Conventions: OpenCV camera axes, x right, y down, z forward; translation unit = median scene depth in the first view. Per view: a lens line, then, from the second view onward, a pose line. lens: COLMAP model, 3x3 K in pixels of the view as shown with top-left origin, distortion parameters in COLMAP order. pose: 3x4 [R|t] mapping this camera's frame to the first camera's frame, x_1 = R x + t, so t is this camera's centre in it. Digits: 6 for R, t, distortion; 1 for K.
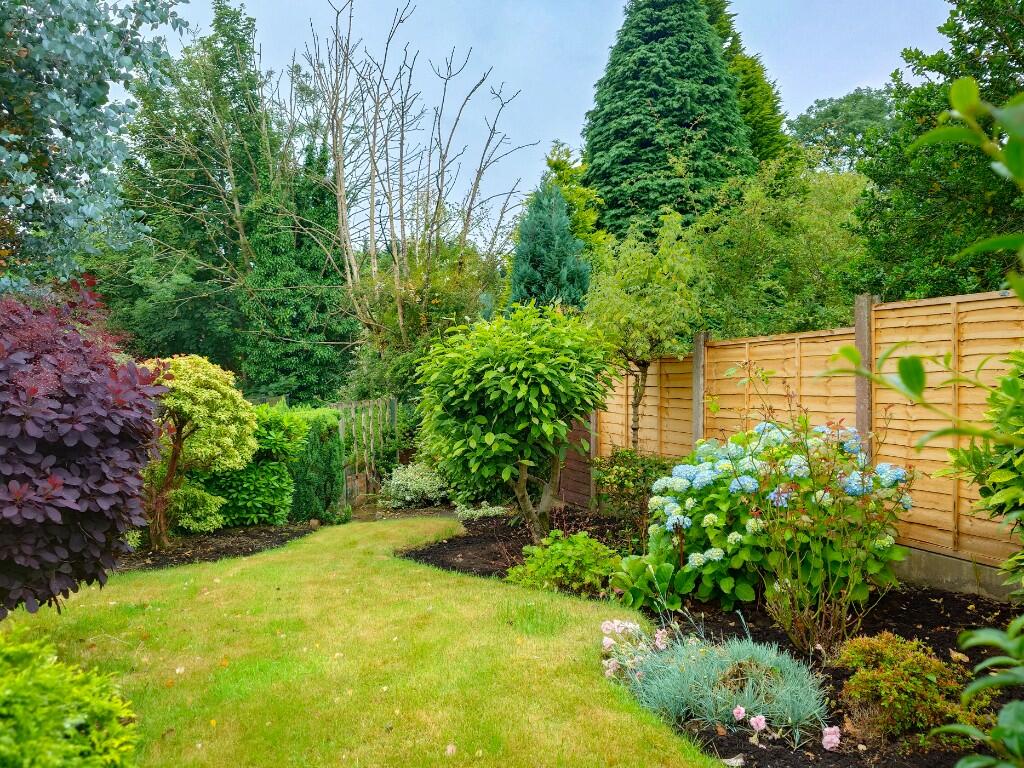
lens RADIAL K [[803.7, 0, 509.4], [0, 803.7, 372.7], [0, 0, 1]] dist [-0.006877, -0.000755]
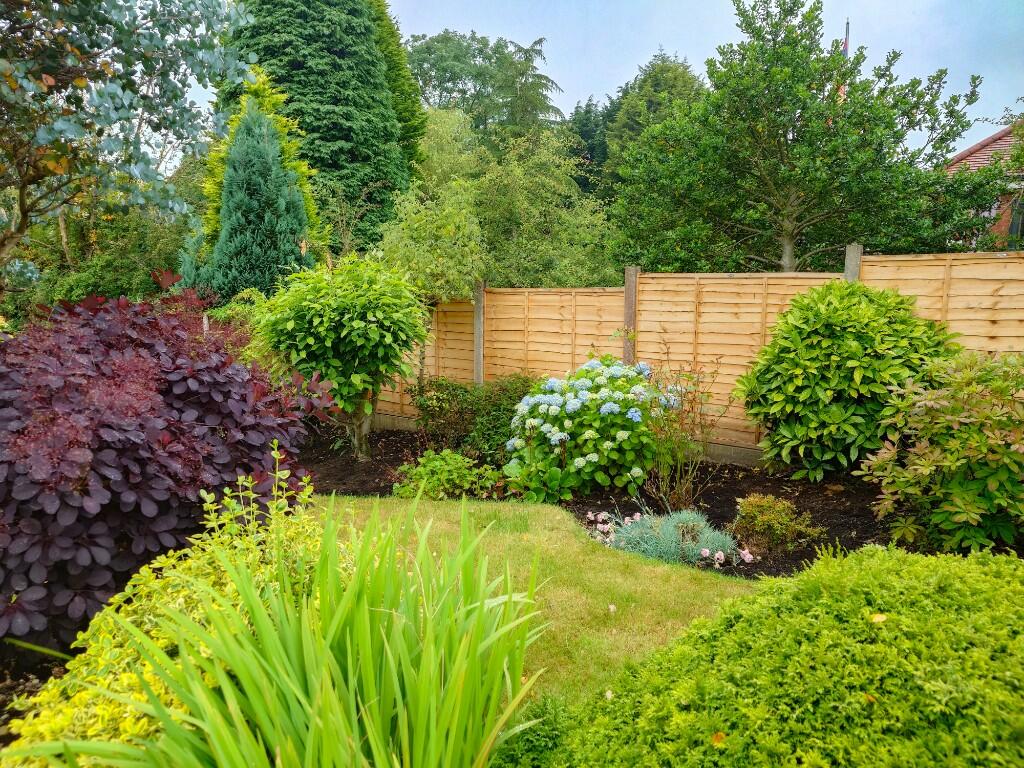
lens RADIAL K [[737.4, 0, 540.2], [0, 737.4, 378.7], [0, 0, 1]] dist [-0.001122, -0.001281]
pose [[0.836325, -0.067617, 0.544048, -0.116452], [-0.010691, 0.990165, 0.139497, -0.021638], [-0.548129, -0.122481, 0.827377, -0.007856]]
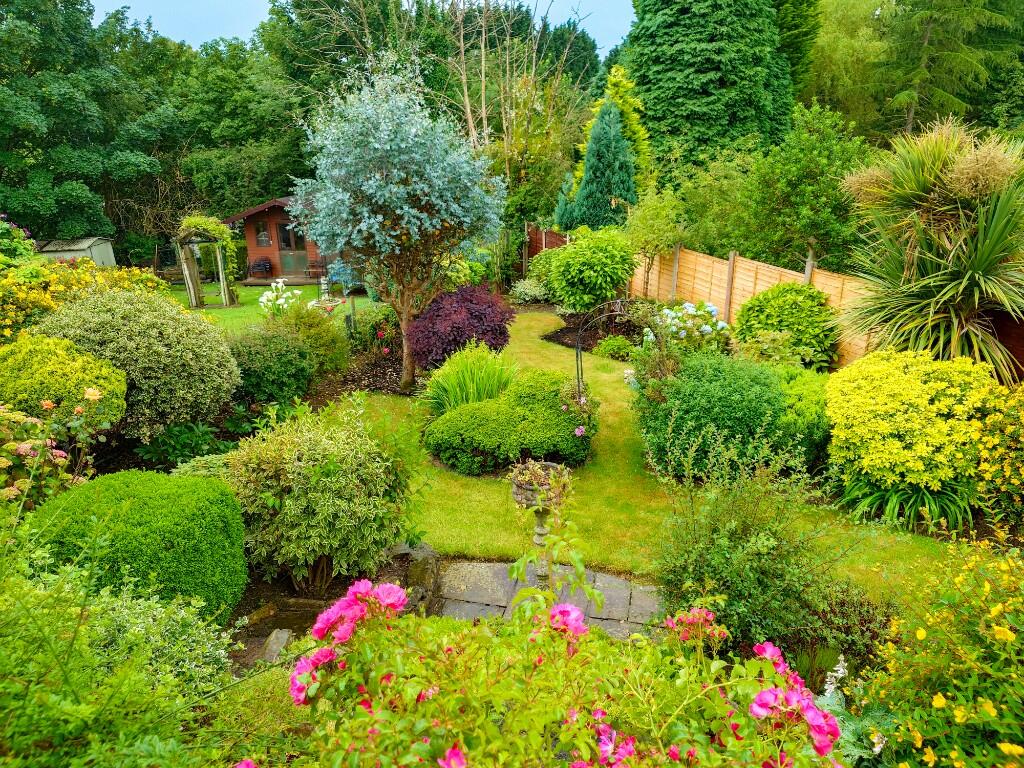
lens RADIAL K [[803.7, 0, 505.2], [0, 803.7, 386.8], [0, 0, 1]] dist [-0.006877, -0.000755]
pose [[0.998553, 0.020277, -0.049809, -0.044095], [-0.002391, 0.942021, 0.335545, -0.152481], [0.053725, -0.334941, 0.940706, -0.451552]]
